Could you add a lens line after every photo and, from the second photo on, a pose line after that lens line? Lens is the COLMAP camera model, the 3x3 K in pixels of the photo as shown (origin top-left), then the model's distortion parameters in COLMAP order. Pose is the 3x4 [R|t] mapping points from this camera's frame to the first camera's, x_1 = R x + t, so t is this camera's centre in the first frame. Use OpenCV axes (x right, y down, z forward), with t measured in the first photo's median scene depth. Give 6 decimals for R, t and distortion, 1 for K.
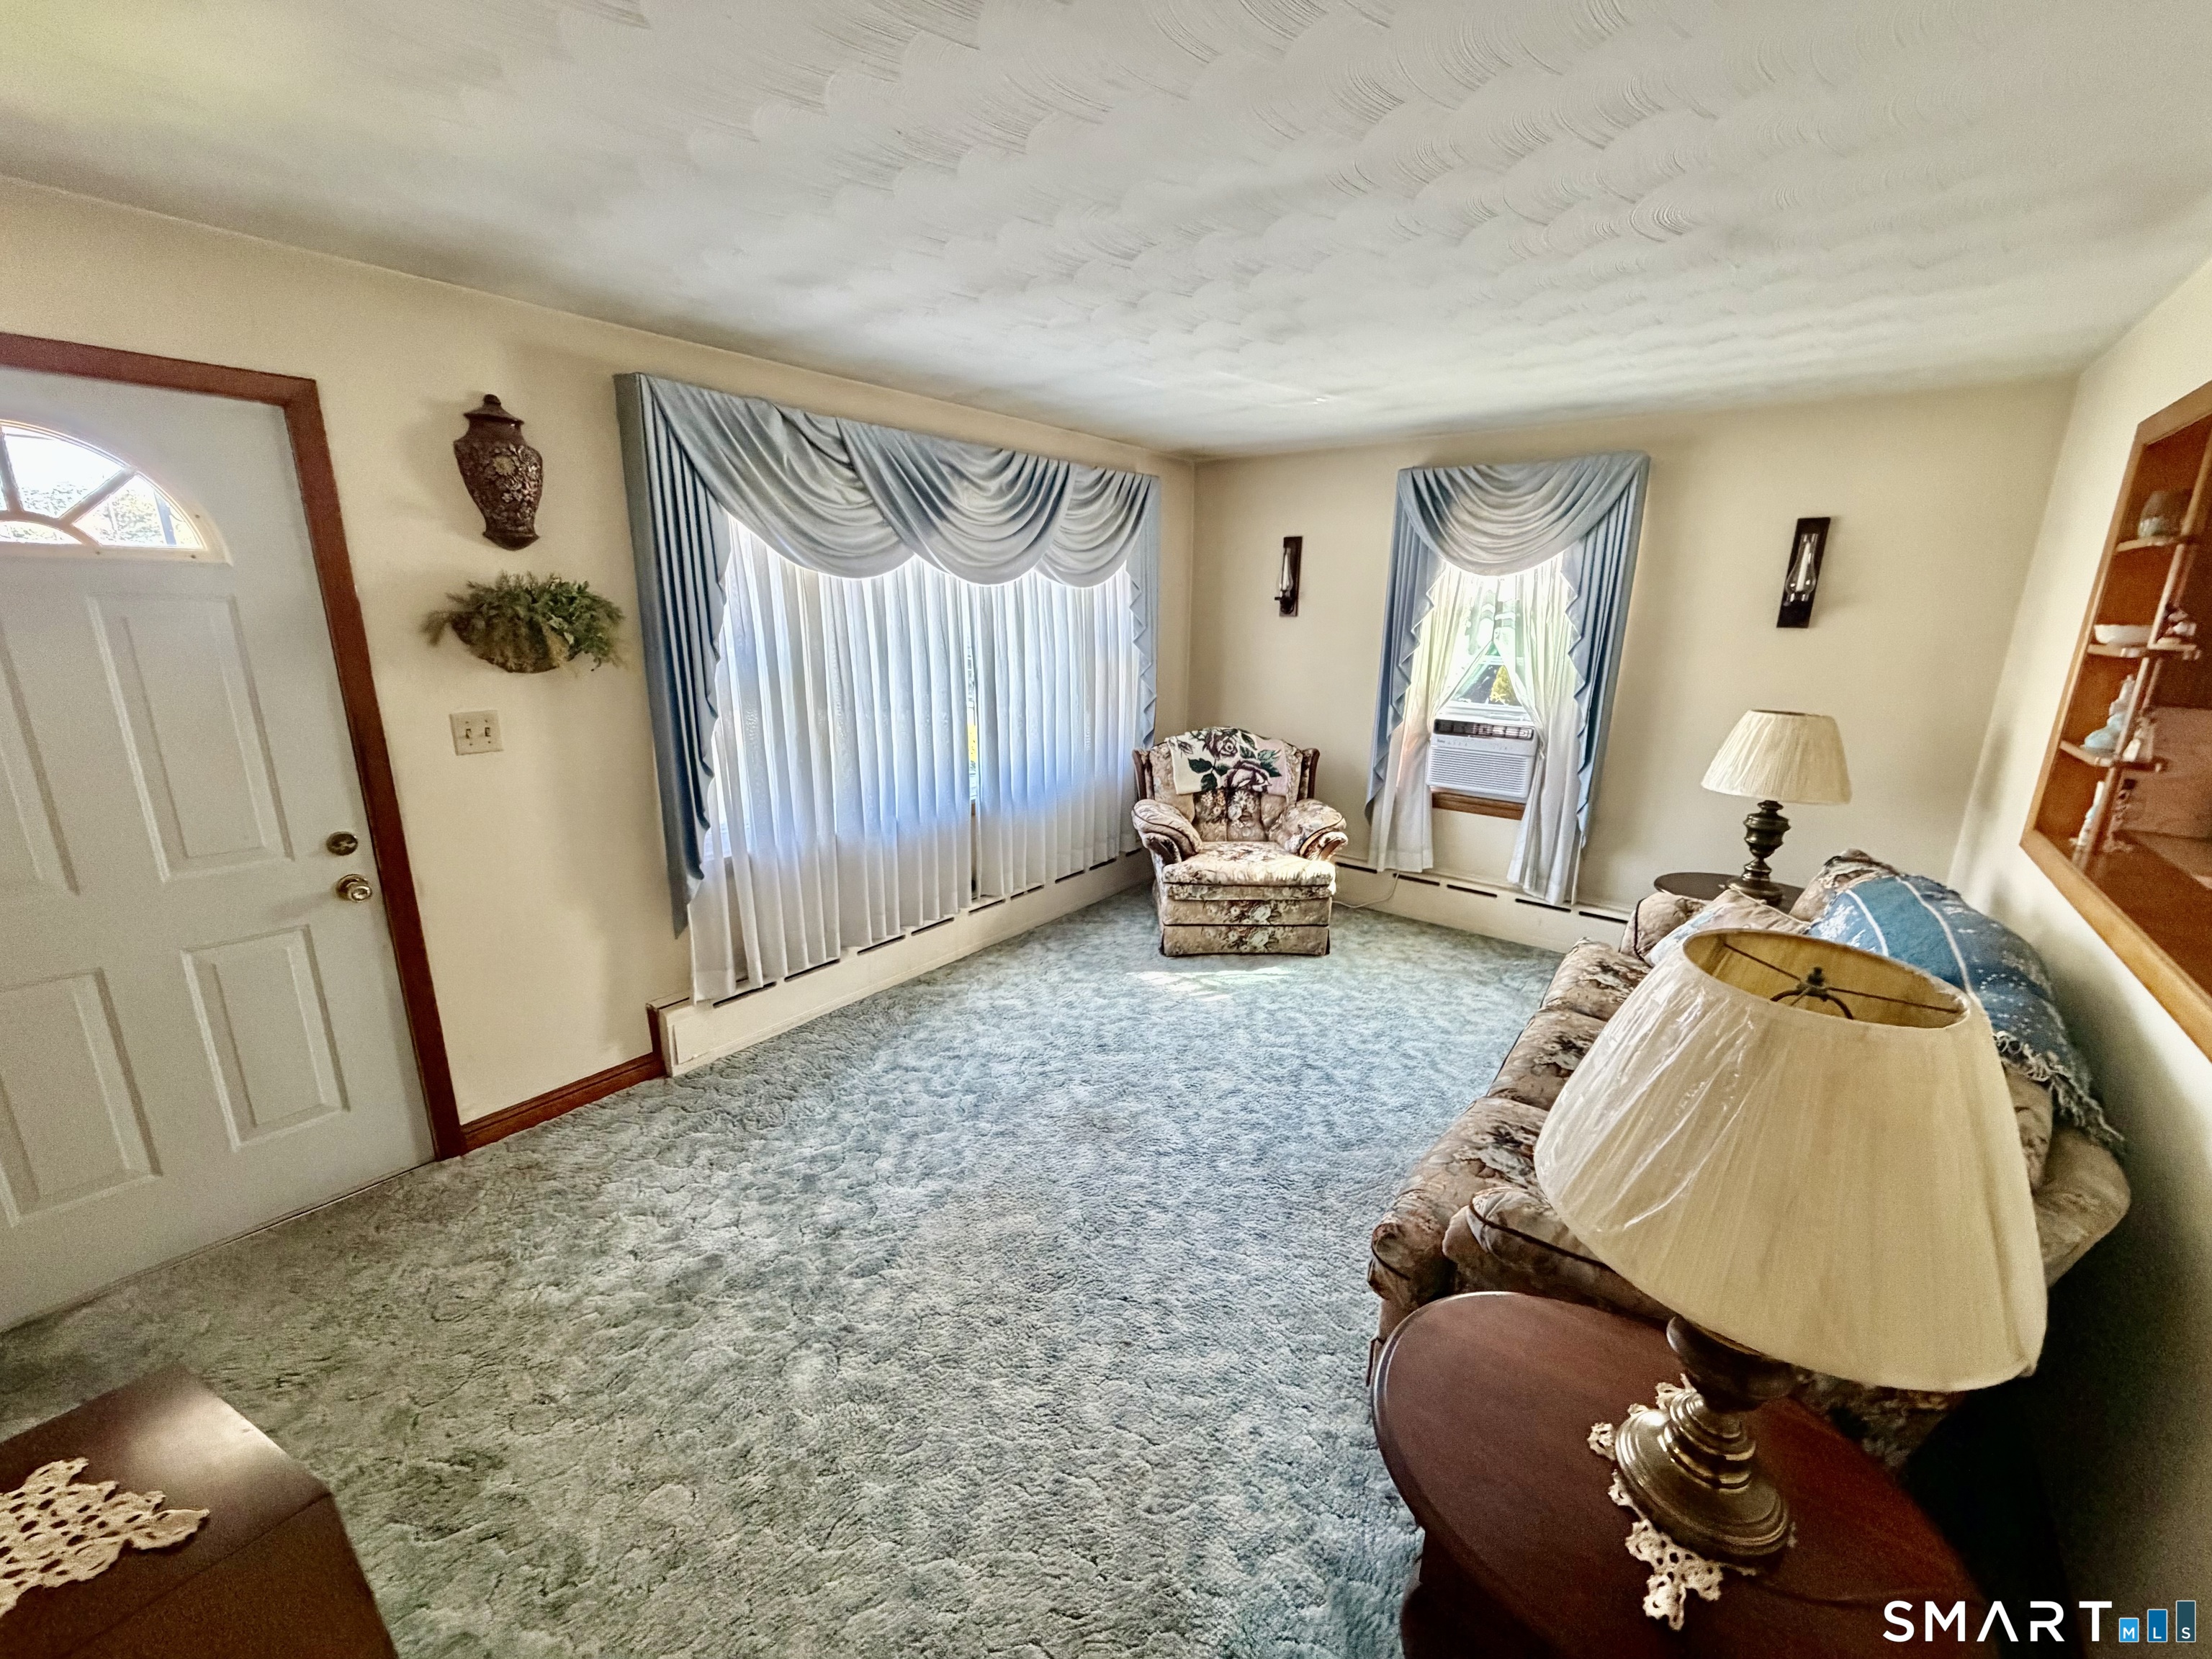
lens RADIAL K [[880.4, 0, 1101.7], [0, 880.4, 827.8], [0, 0, 1]] dist [-0.000474, 0.000089]
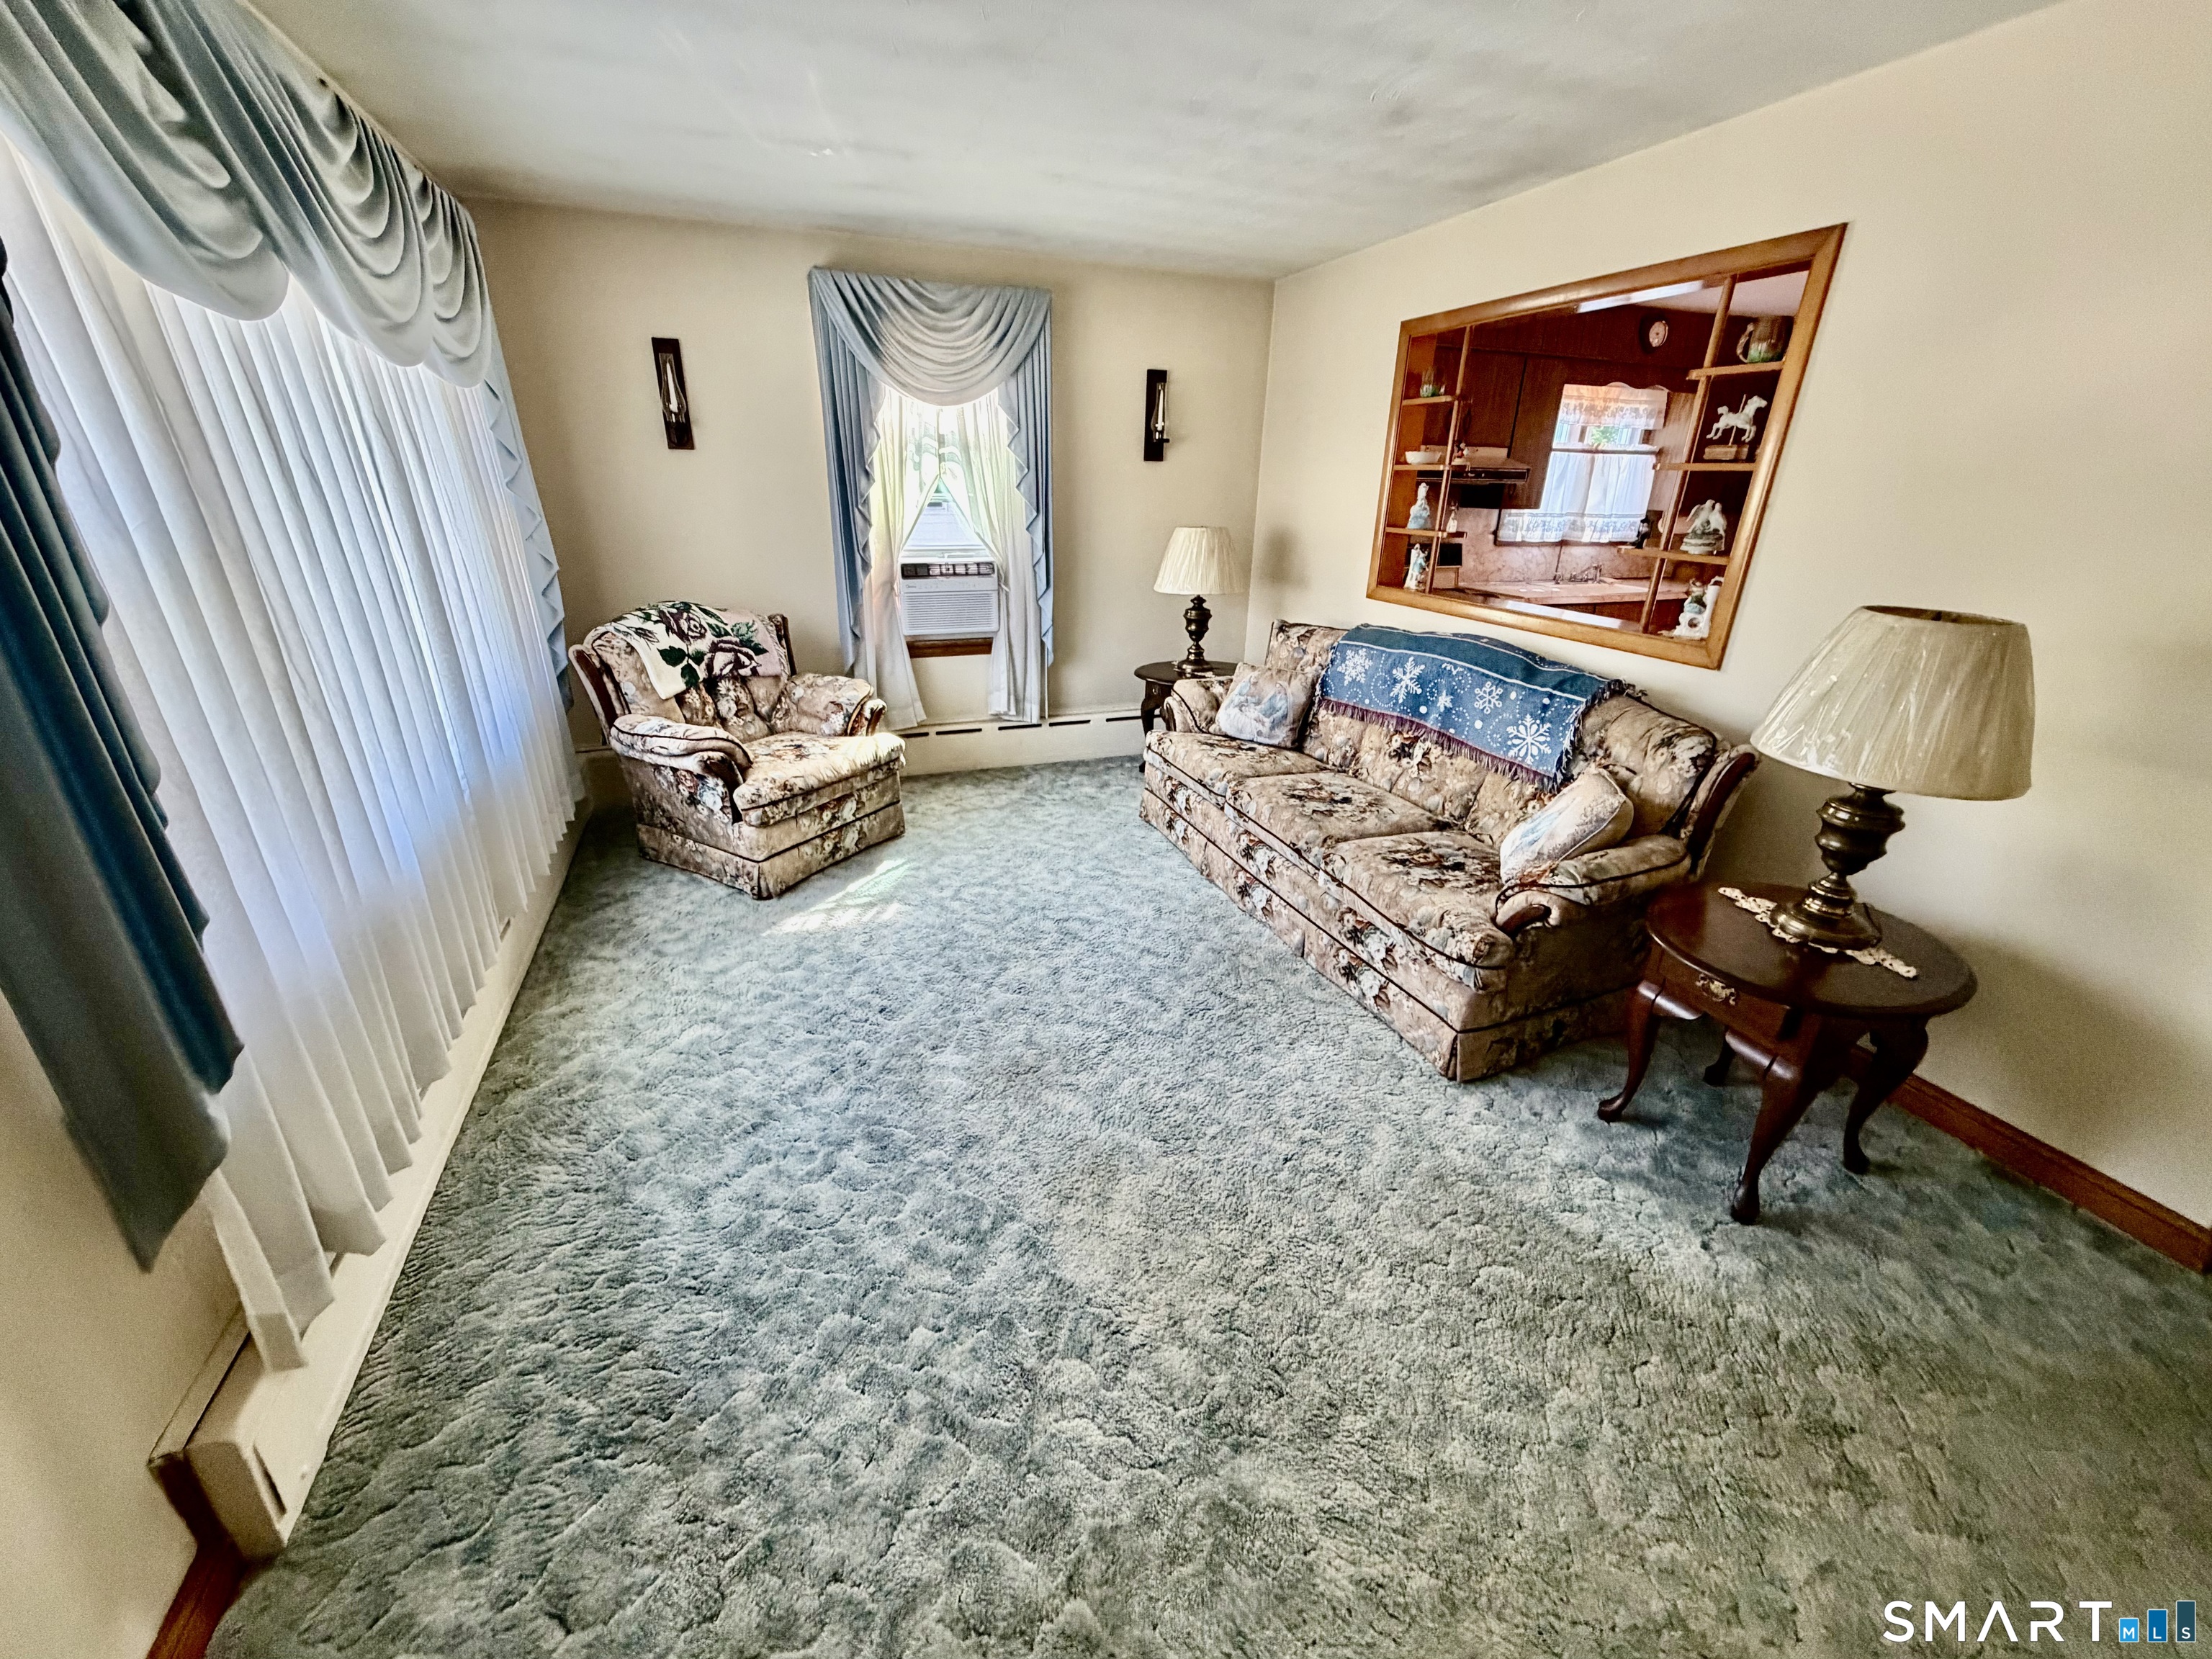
lens RADIAL K [[880.4, 0, 1101.7], [0, 880.4, 827.8], [0, 0, 1]] dist [-0.000474, 0.000089]
pose [[0.514719, -0.323754, 0.793881, -0.377675], [0.203069, 0.945650, 0.253986, -0.053756], [-0.832963, 0.030482, 0.552489, 0.317243]]
